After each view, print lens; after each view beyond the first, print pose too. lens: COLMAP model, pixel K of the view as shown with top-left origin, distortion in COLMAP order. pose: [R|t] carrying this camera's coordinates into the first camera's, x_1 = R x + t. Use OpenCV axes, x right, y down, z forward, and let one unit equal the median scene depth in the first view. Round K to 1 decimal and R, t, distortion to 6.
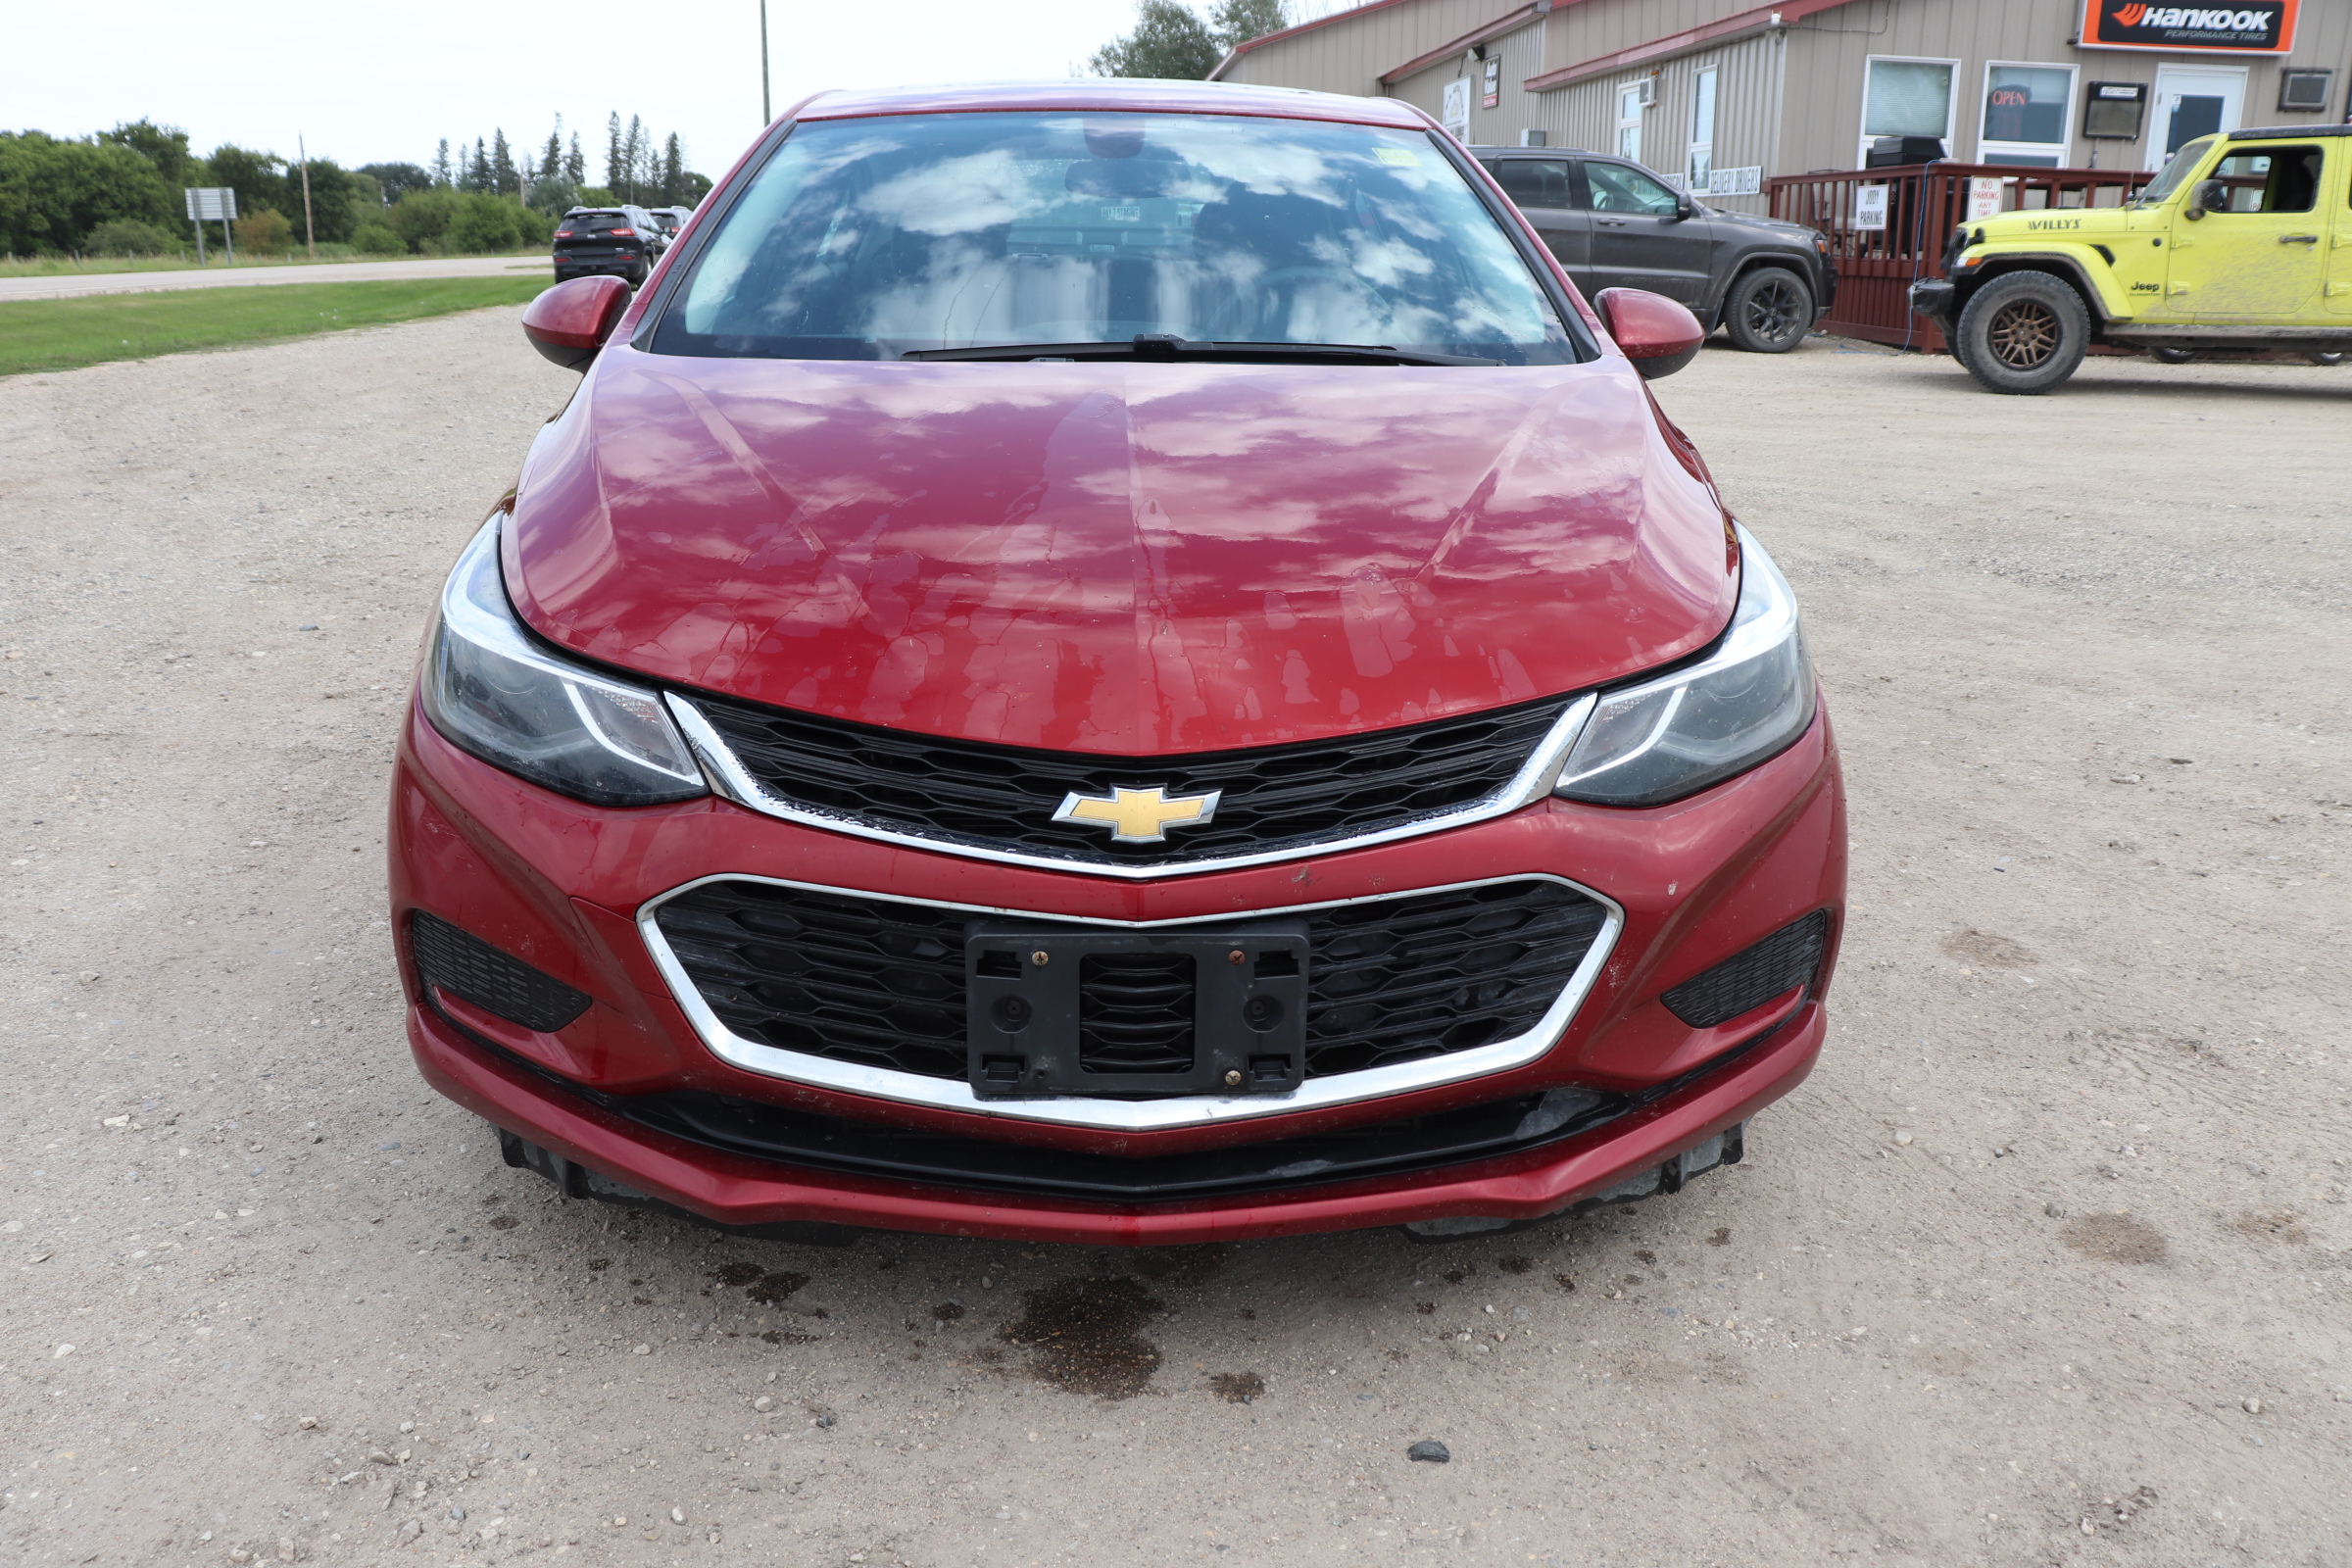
lens RADIAL K [[1917.7, 0, 1174.7], [0, 1917.7, 780.6], [0, 0, 1]] dist [-0.156584, 0.139252]
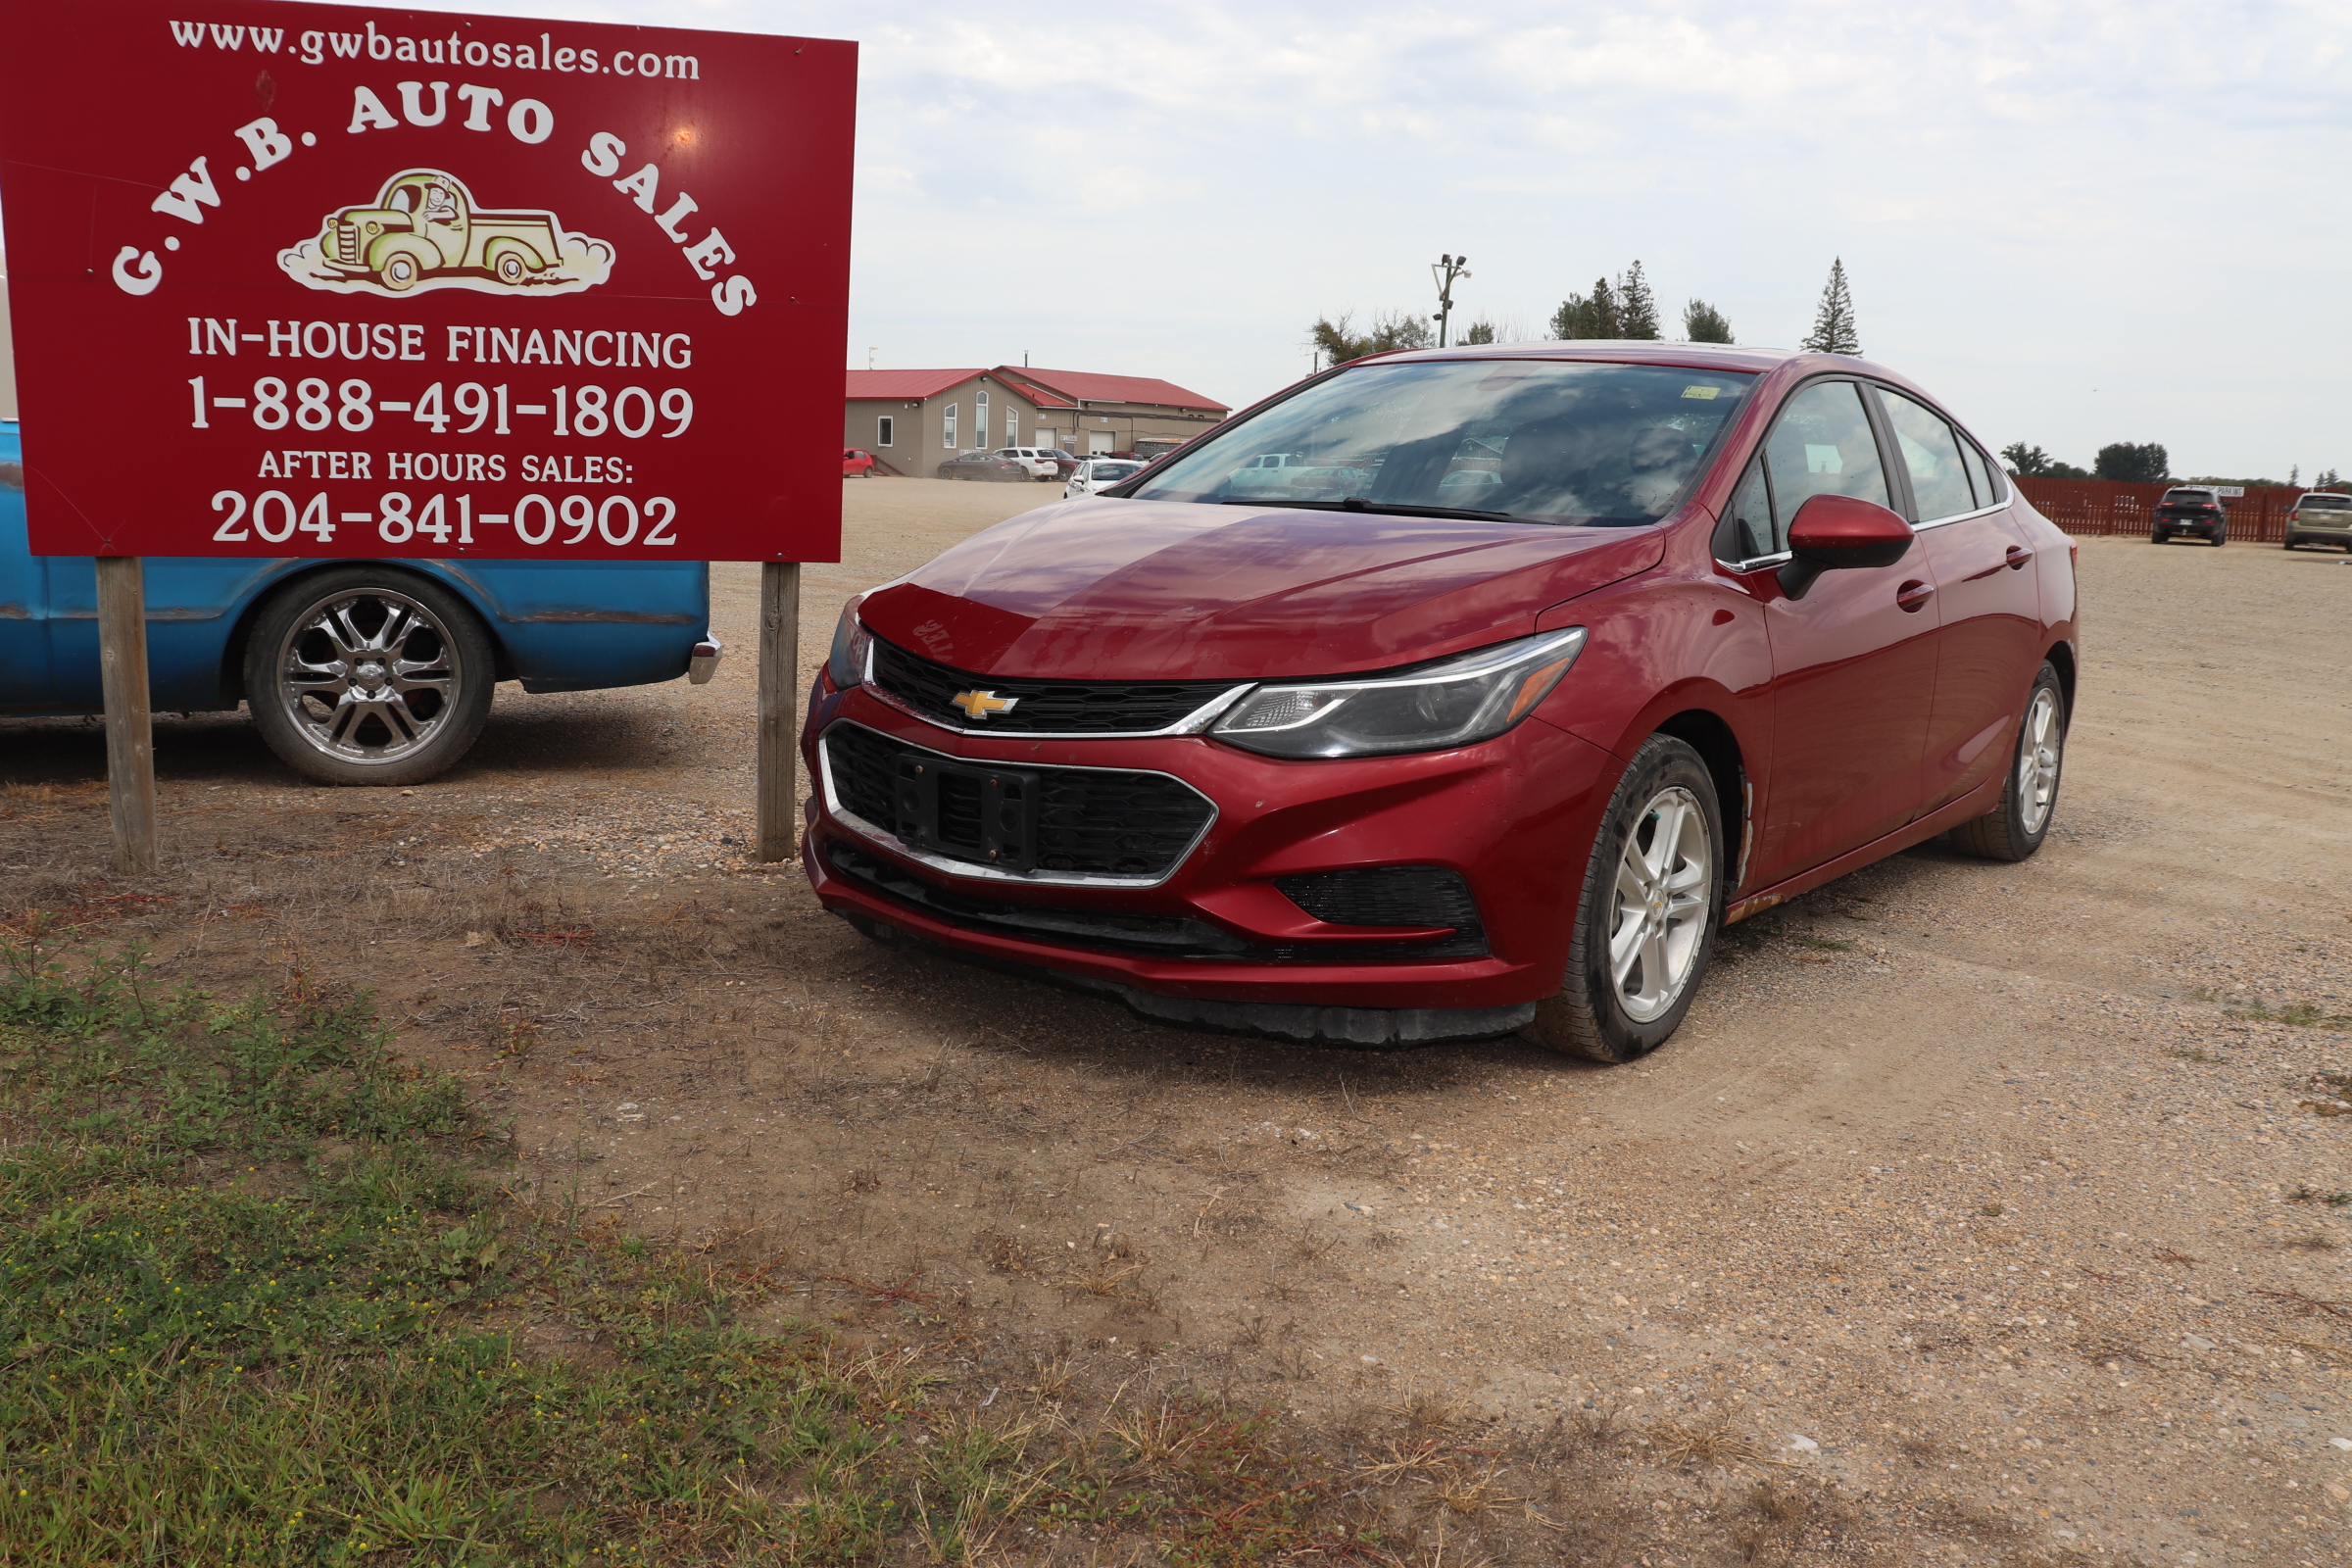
lens RADIAL K [[1917.7, 0, 1174.7], [0, 1917.7, 785.5], [0, 0, 1]] dist [-0.156584, 0.139252]
pose [[0.785380, 0.140553, -0.602846, 0.615312], [-0.212158, 0.976014, -0.048840, 0.071015], [0.581521, 0.166256, 0.796362, -0.174528]]
